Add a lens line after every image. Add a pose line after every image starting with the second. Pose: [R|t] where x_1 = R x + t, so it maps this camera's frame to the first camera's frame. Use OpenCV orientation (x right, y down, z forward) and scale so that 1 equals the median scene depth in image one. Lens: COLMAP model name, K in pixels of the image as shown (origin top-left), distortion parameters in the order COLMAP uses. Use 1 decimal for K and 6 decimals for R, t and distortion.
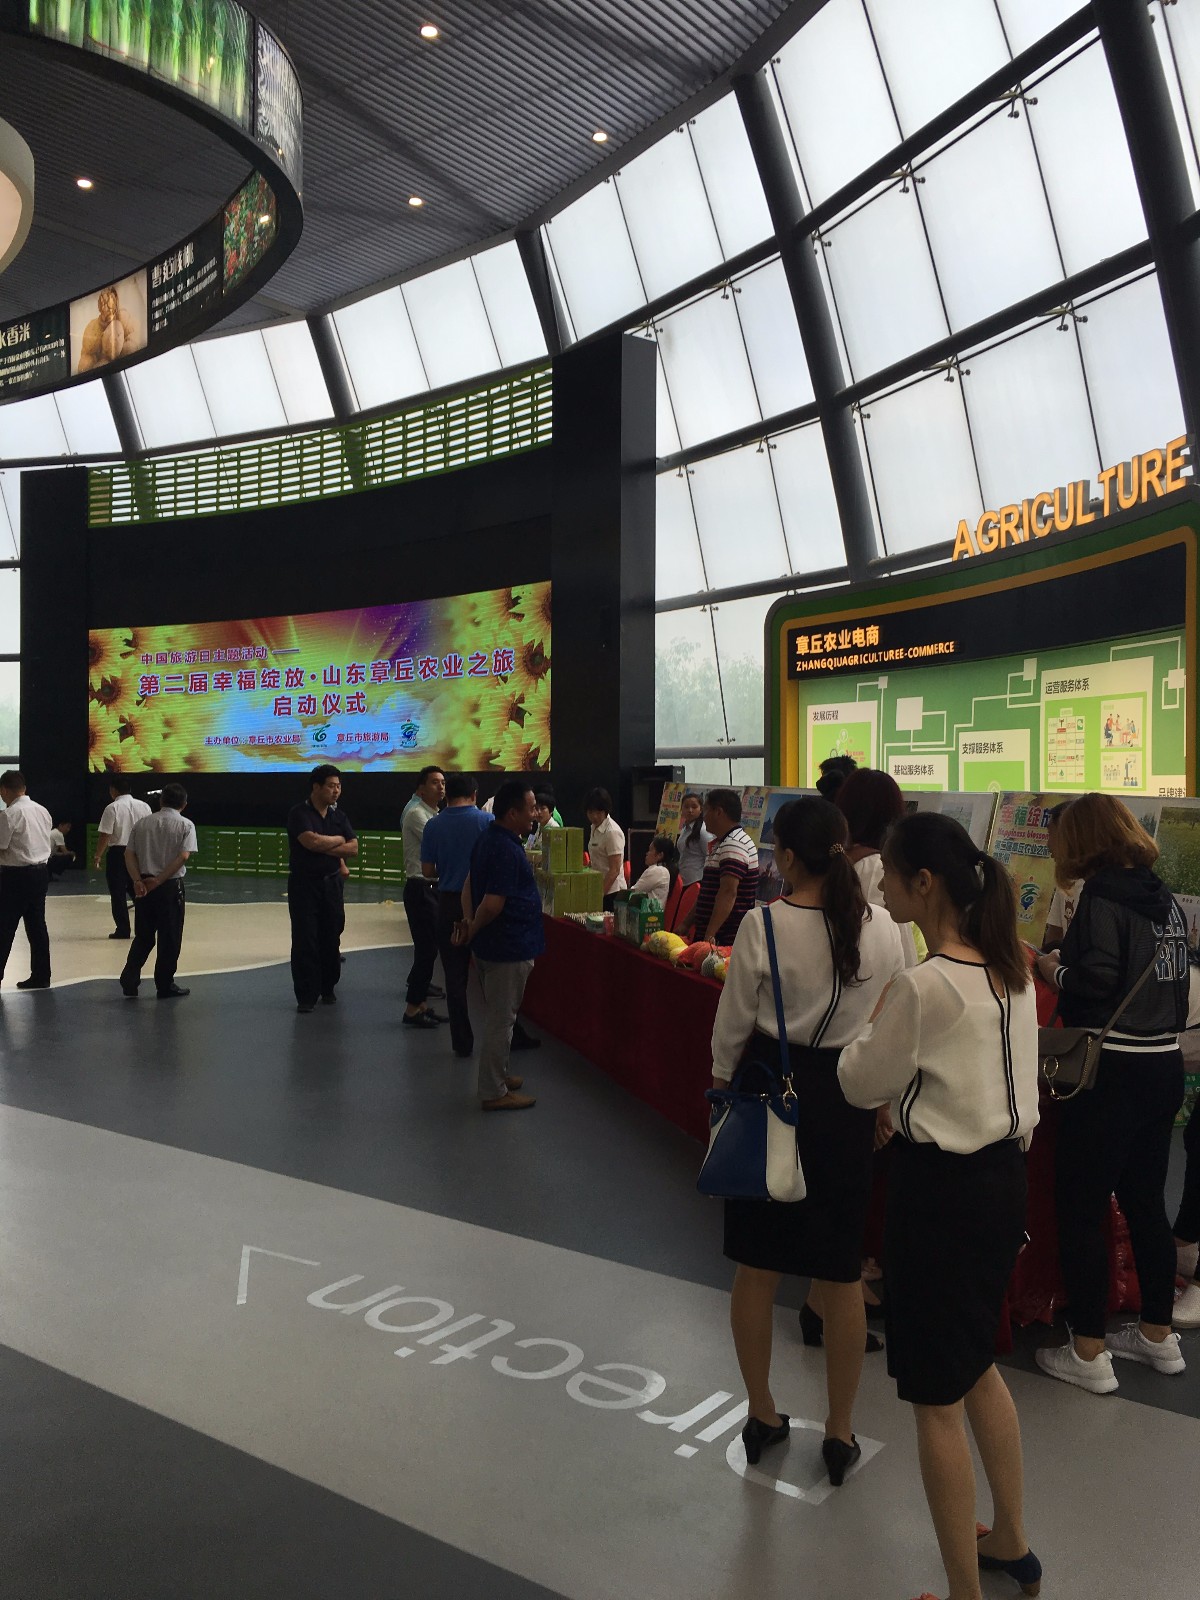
lens RADIAL K [[1352.3, 0, 609.2], [0, 1352.3, 805.9], [0, 0, 1]] dist [0.047074, 0.013394]
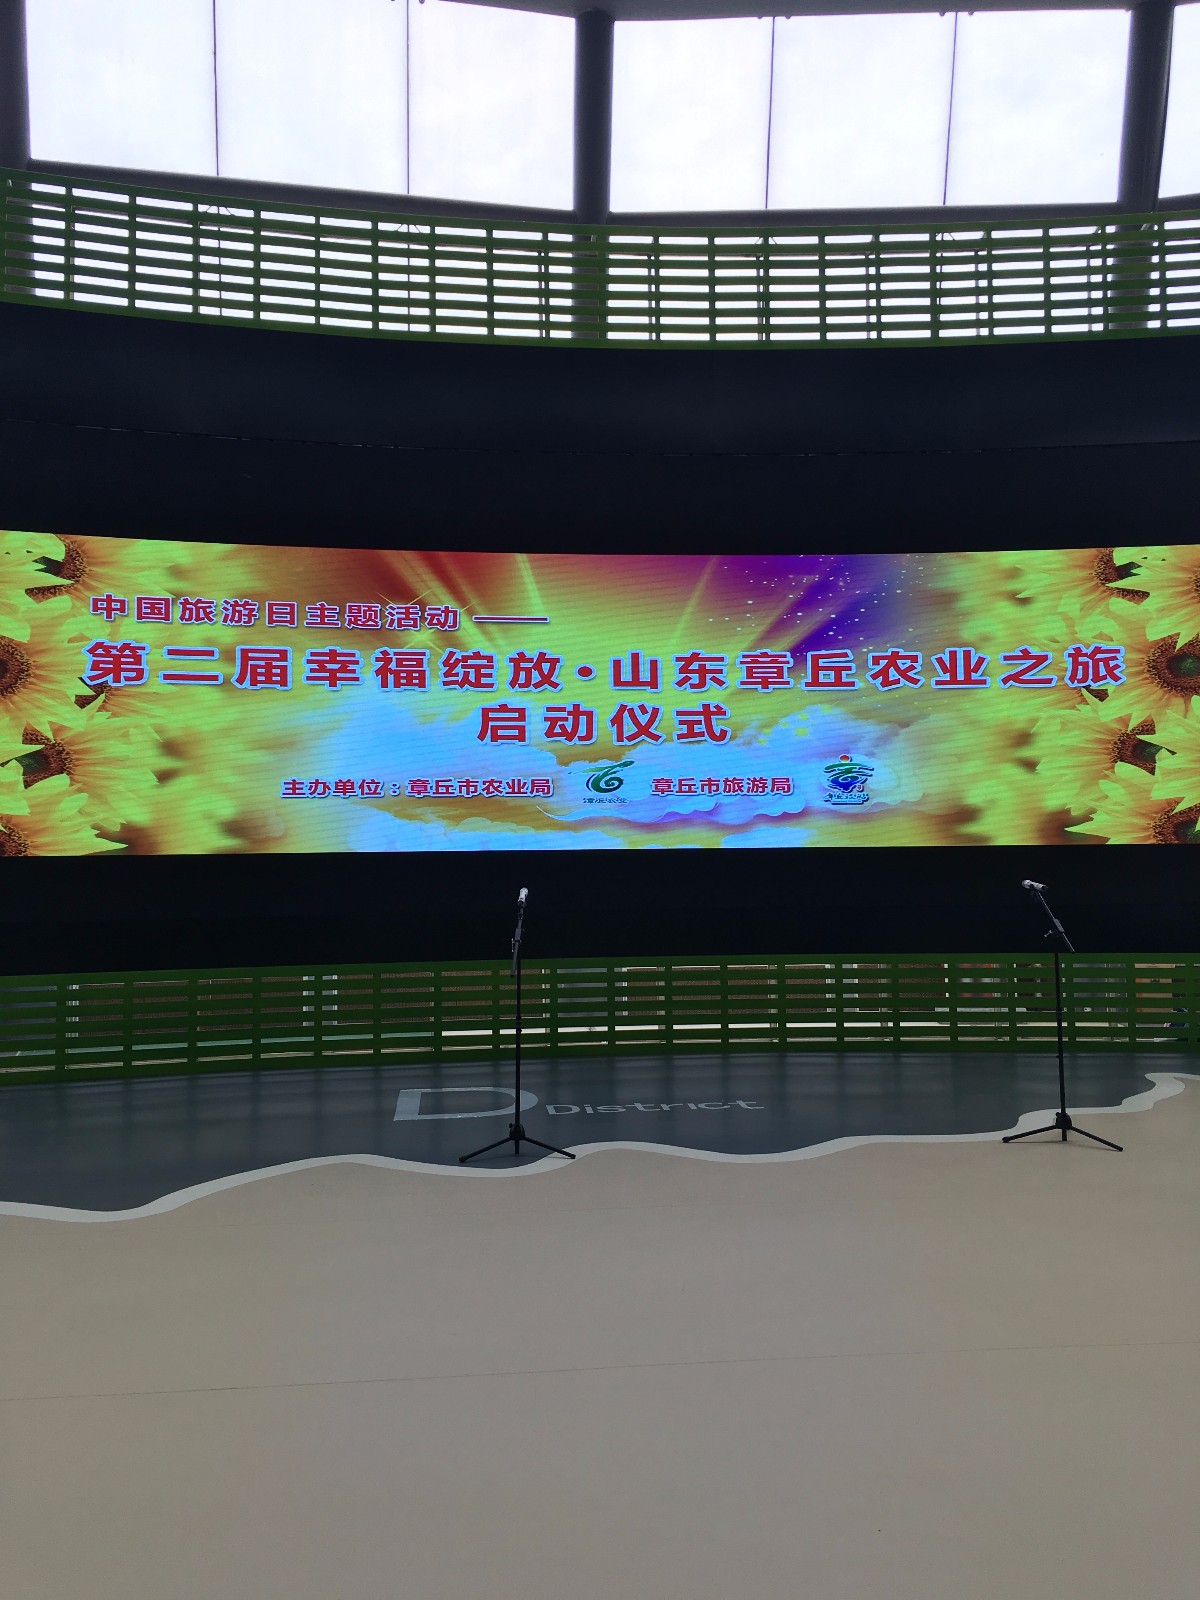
lens RADIAL K [[1352.3, 0, 595.1], [0, 1352.3, 797.7], [0, 0, 1]] dist [0.047074, 0.013394]
pose [[0.739984, 0.017490, 0.672397, -0.579622], [0.024474, 0.998300, -0.052902, -0.017488], [-0.672179, 0.055603, 0.738298, 0.614262]]
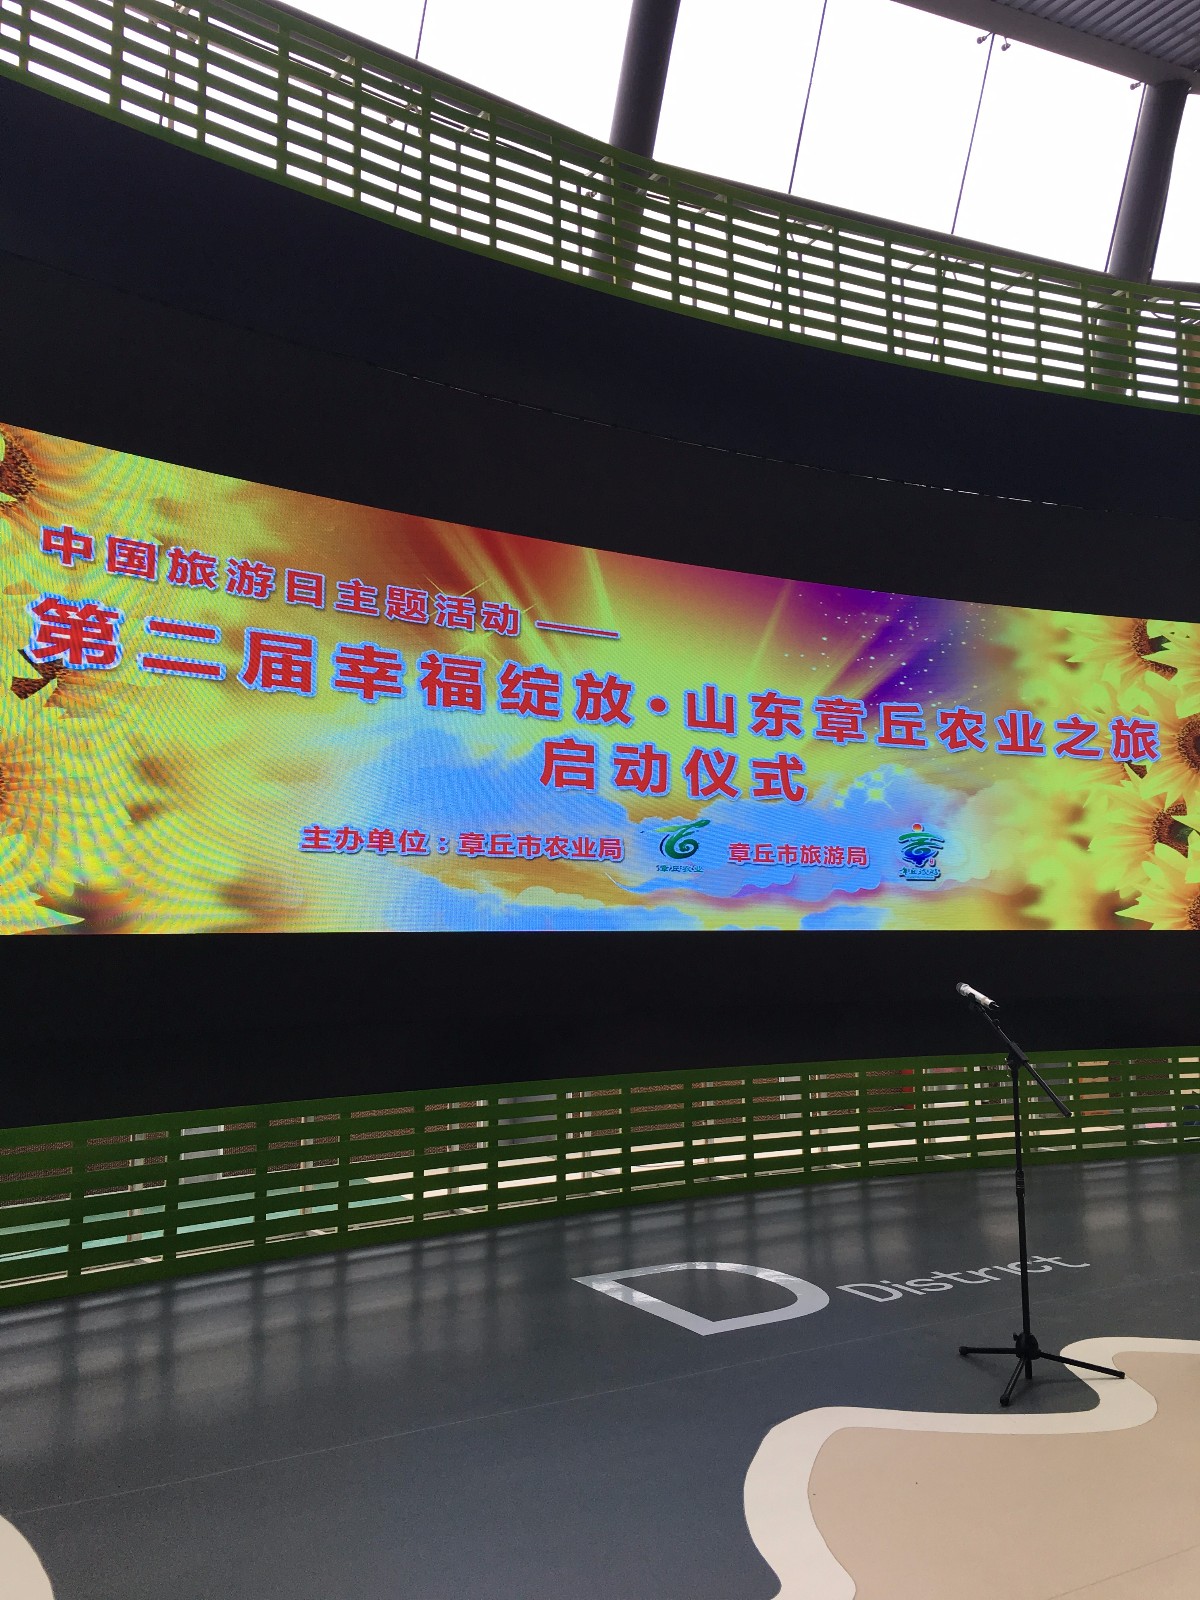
lens RADIAL K [[1352.3, 0, 595.3], [0, 1352.3, 791.6], [0, 0, 1]] dist [0.047074, 0.013394]
pose [[0.394354, 0.090088, 0.914532, -0.616584], [0.020412, 0.994079, -0.106726, -0.023916], [-0.918732, 0.060755, 0.390180, 0.865493]]
